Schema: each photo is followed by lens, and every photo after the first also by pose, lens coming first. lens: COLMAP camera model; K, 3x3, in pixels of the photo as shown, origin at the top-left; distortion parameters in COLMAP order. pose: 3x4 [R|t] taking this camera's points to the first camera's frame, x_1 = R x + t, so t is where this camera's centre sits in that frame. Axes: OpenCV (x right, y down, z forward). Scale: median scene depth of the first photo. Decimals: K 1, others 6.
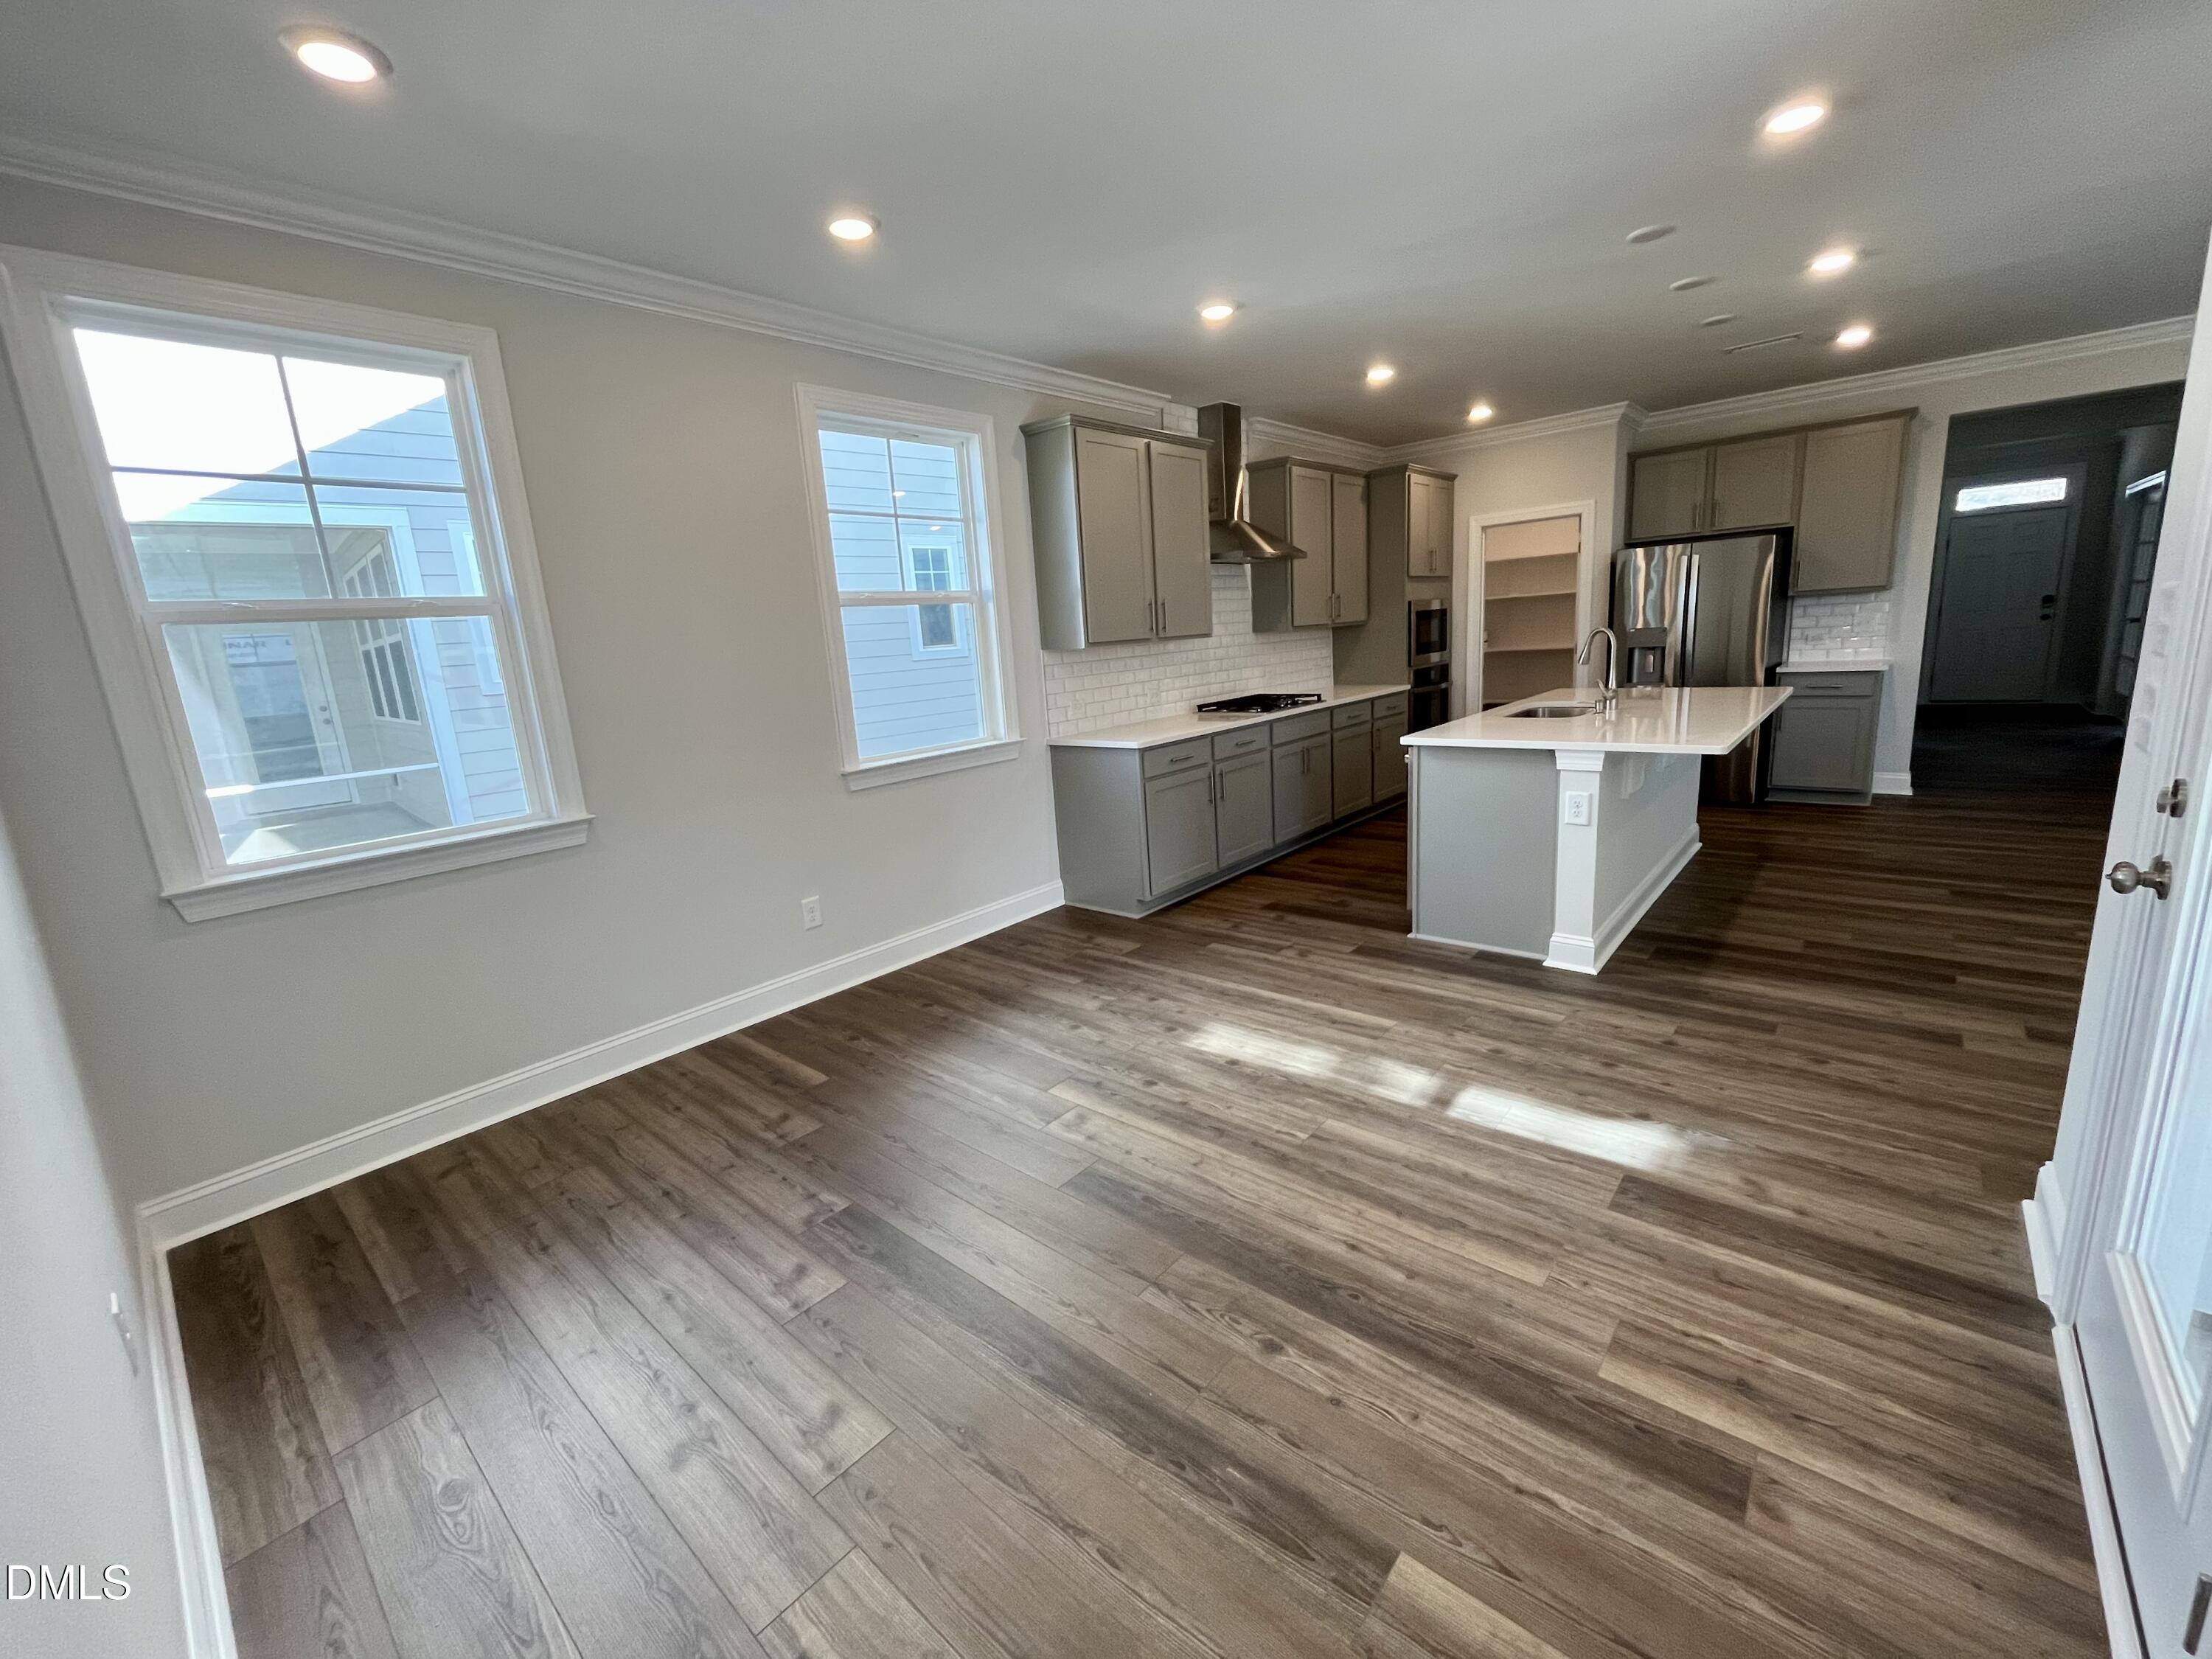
lens RADIAL K [[898.3, 0, 1106.0], [0, 898.3, 829.5], [0, 0, 1]] dist [-0.004375, -0.000036]
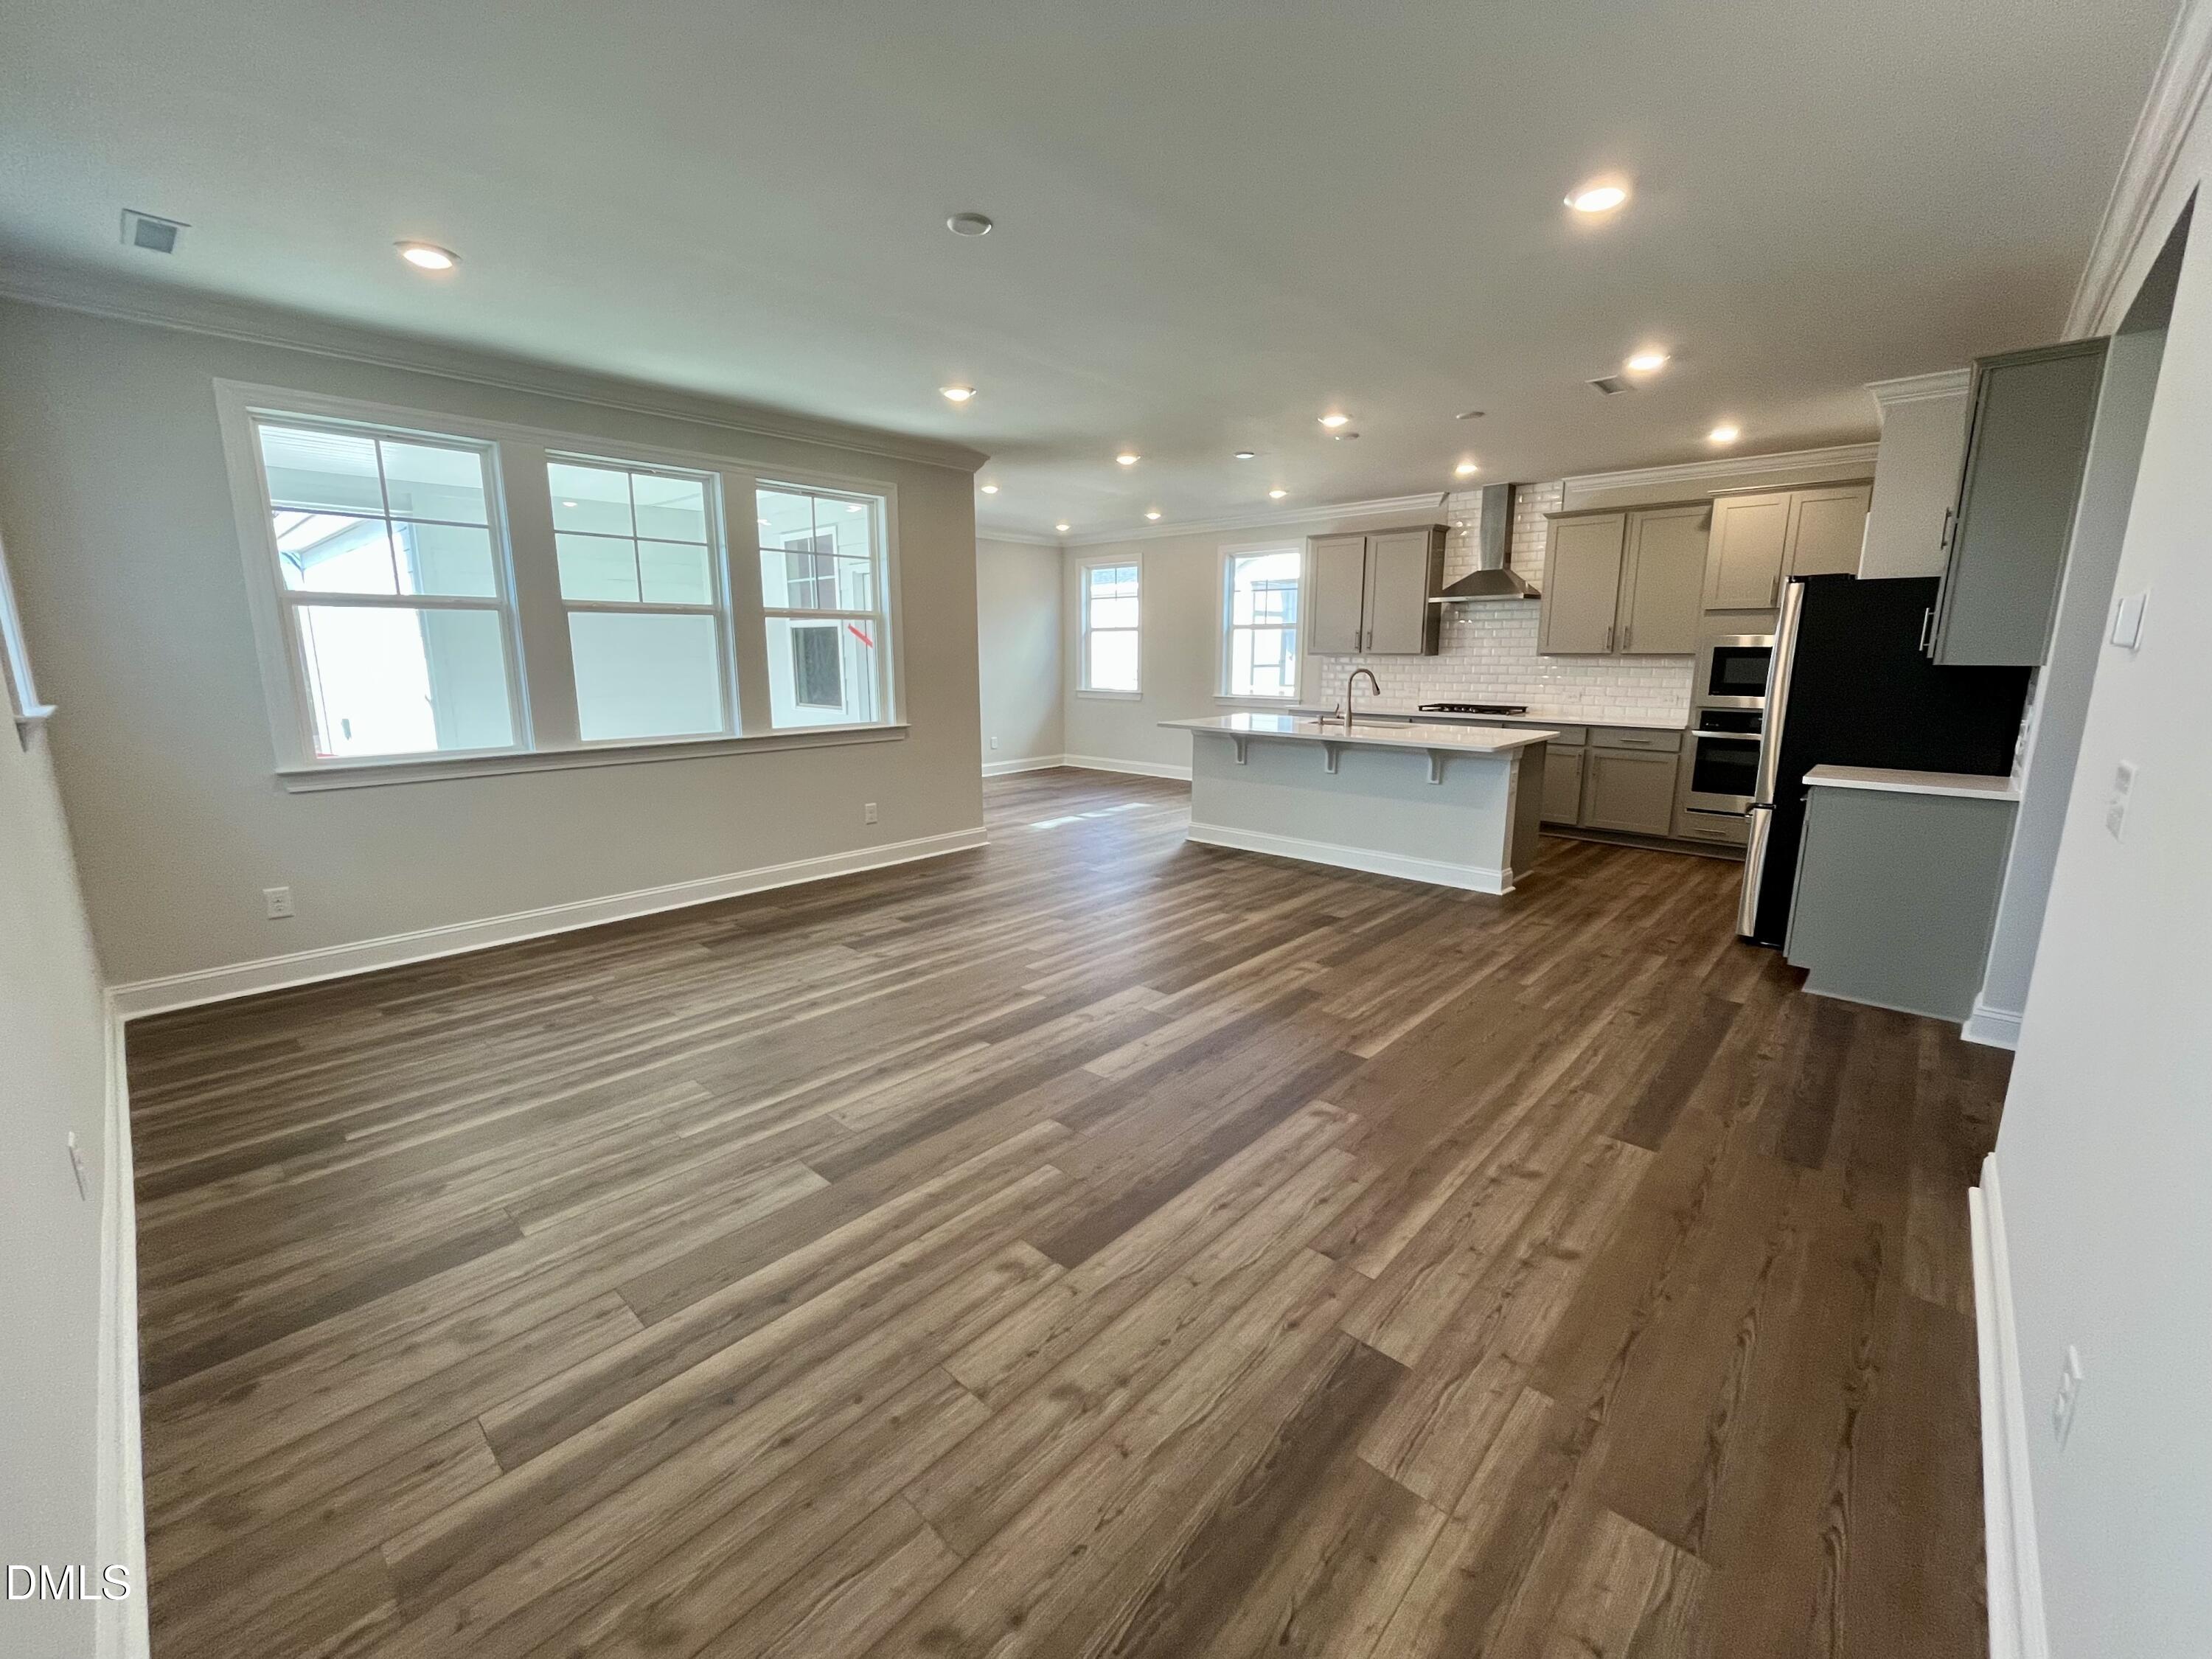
lens RADIAL K [[901.2, 0, 1104.1], [0, 901.2, 821.7], [0, 0, 1]] dist [-0.003105, 0.000158]
pose [[-0.026287, 0.254678, -0.966669, 1.865366], [-0.208924, 0.944248, 0.254452, -0.257687], [0.977579, 0.208649, 0.028387, 0.584250]]
